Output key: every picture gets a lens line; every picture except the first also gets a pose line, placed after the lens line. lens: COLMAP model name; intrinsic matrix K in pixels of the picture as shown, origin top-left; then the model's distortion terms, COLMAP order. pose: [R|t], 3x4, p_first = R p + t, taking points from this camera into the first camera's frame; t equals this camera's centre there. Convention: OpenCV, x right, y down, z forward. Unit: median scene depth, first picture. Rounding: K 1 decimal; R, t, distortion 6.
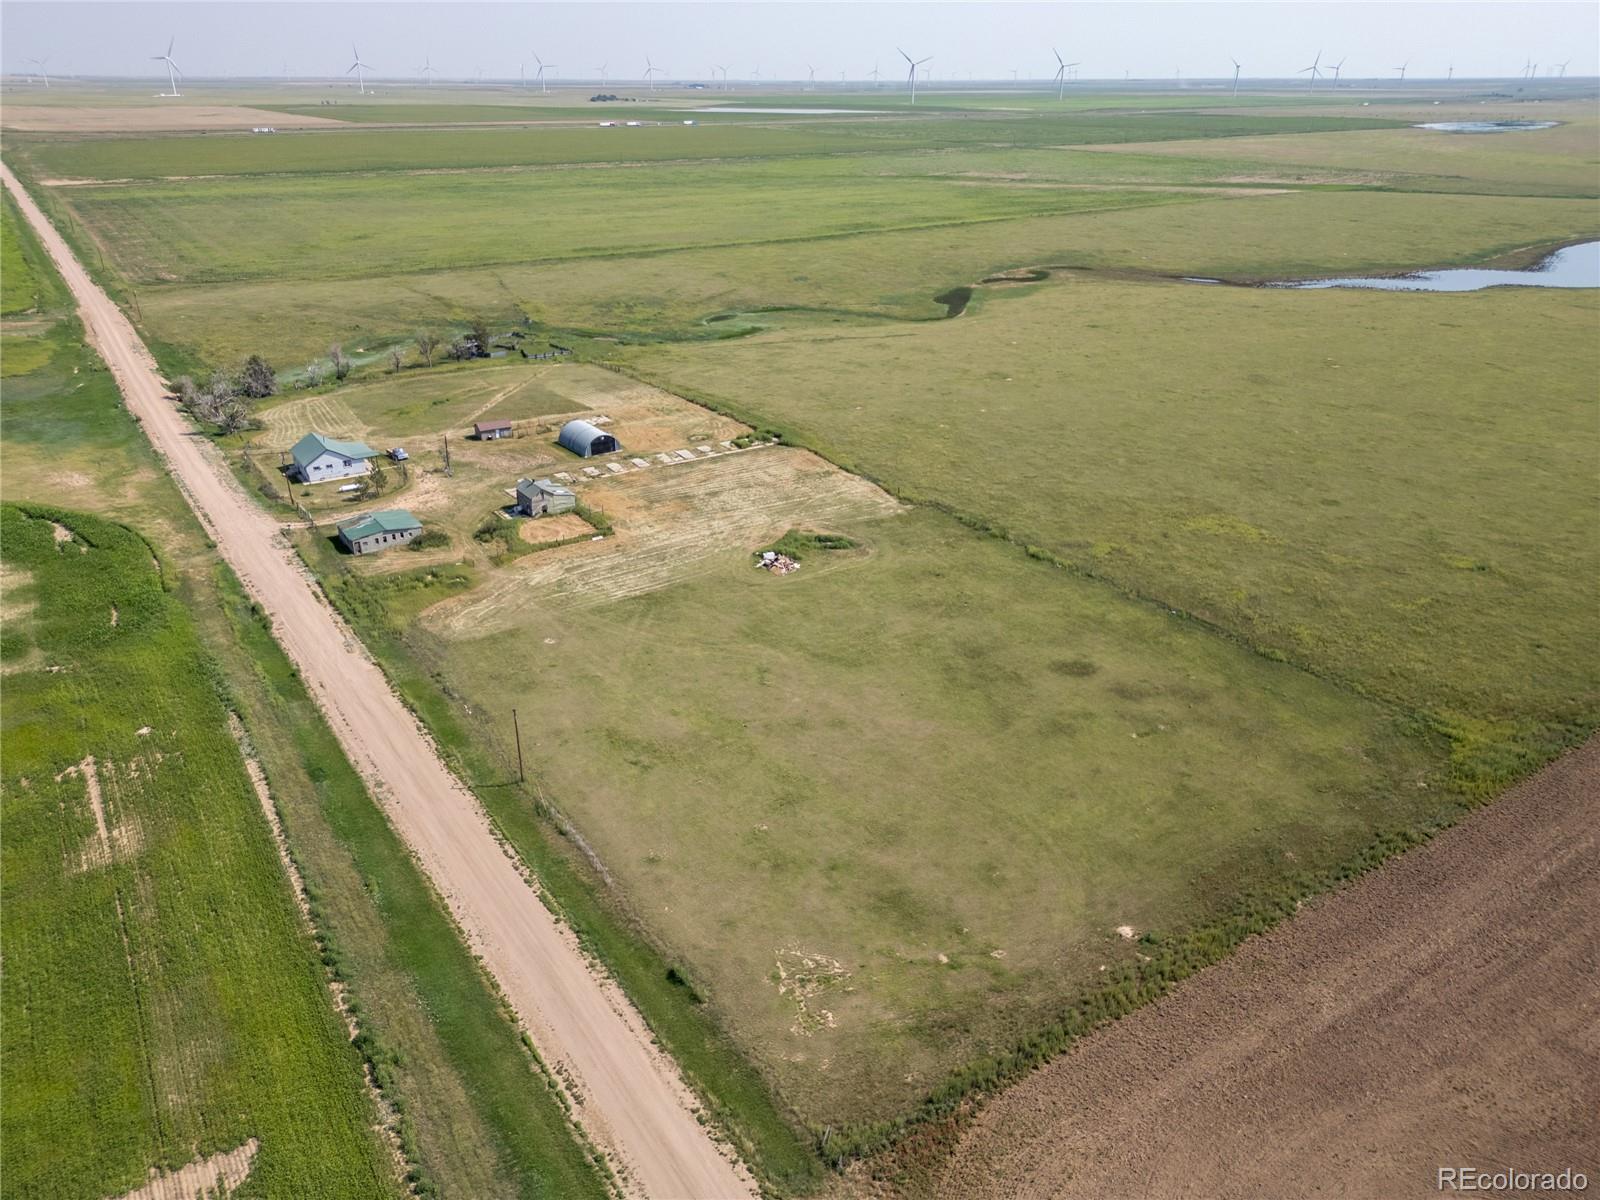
lens RADIAL K [[1118.0, 0, 800.0], [0, 1118.0, 600.0], [0, 0, 1]] dist [0.076755, -0.076650]
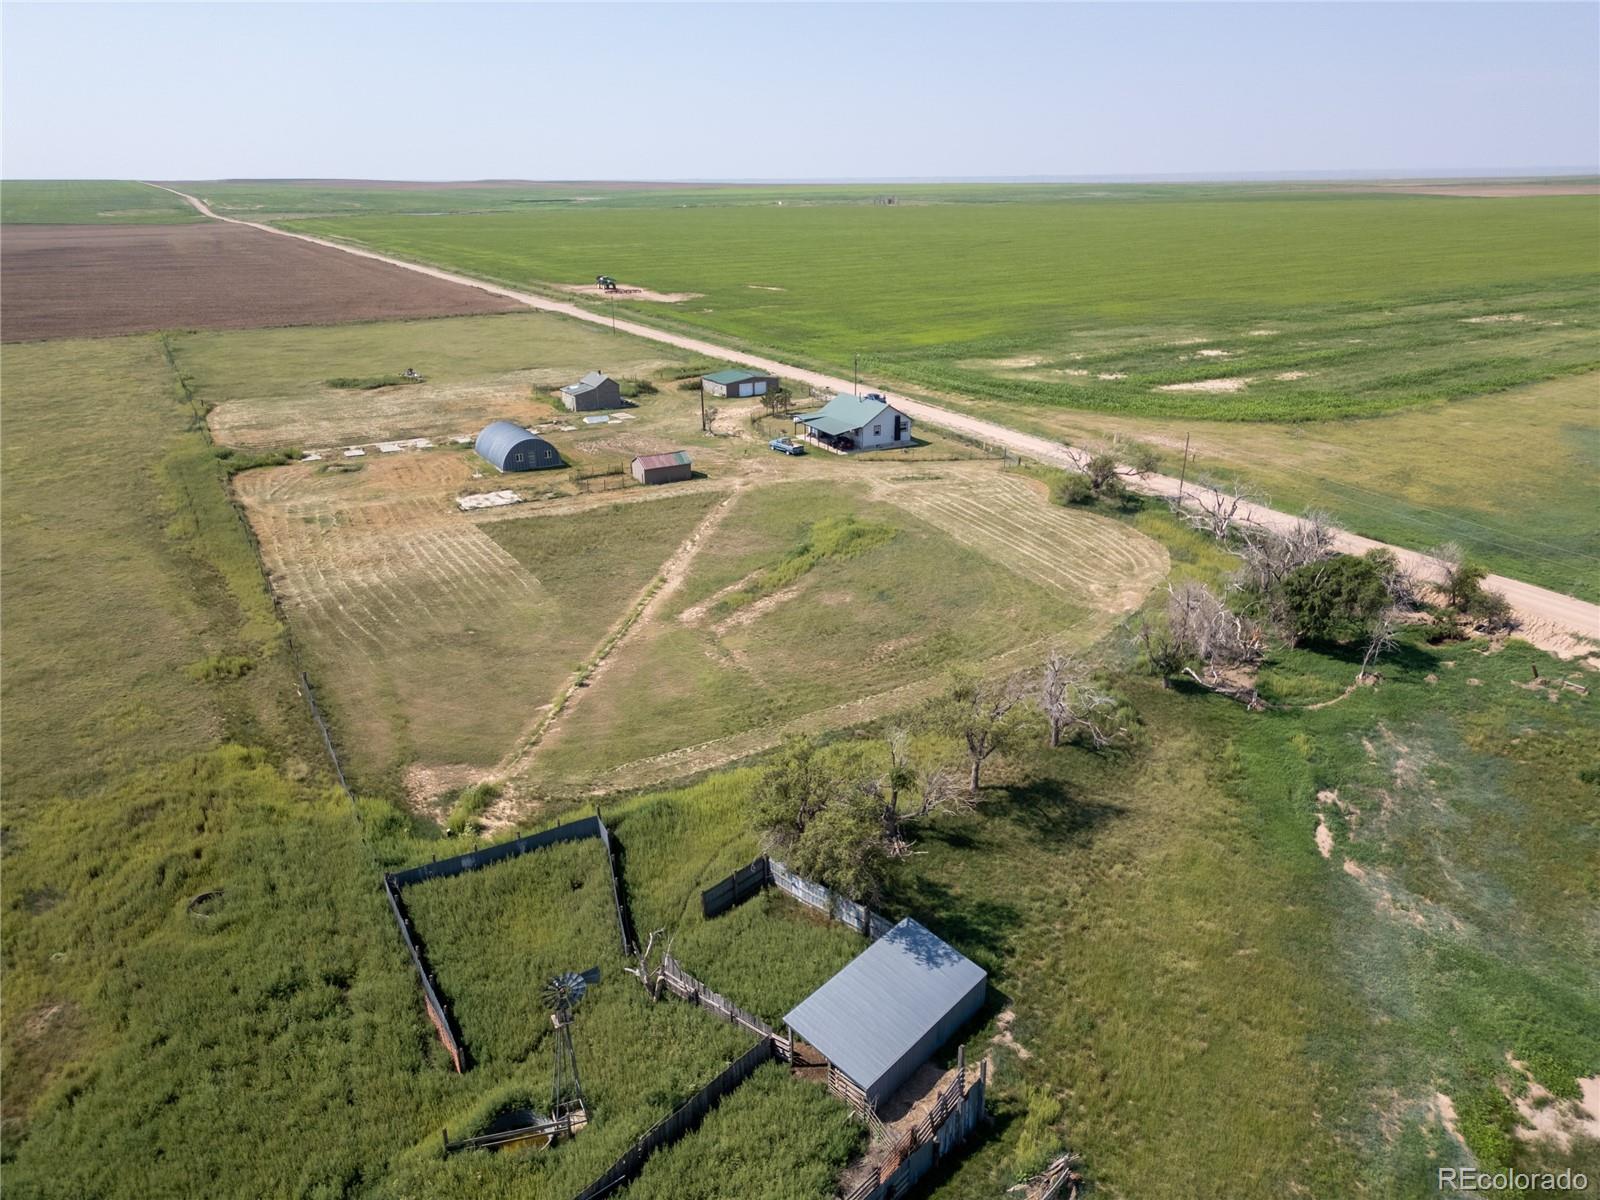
lens RADIAL K [[1118.8, 0, 806.3], [0, 1118.8, 600.1], [0, 0, 1]] dist [0.066022, -0.000667]
pose [[-0.997976, -0.021530, 0.059828, -0.458246], [0.027824, 0.698177, 0.715384, -0.634371], [-0.057173, 0.715601, -0.696165, 1.737932]]
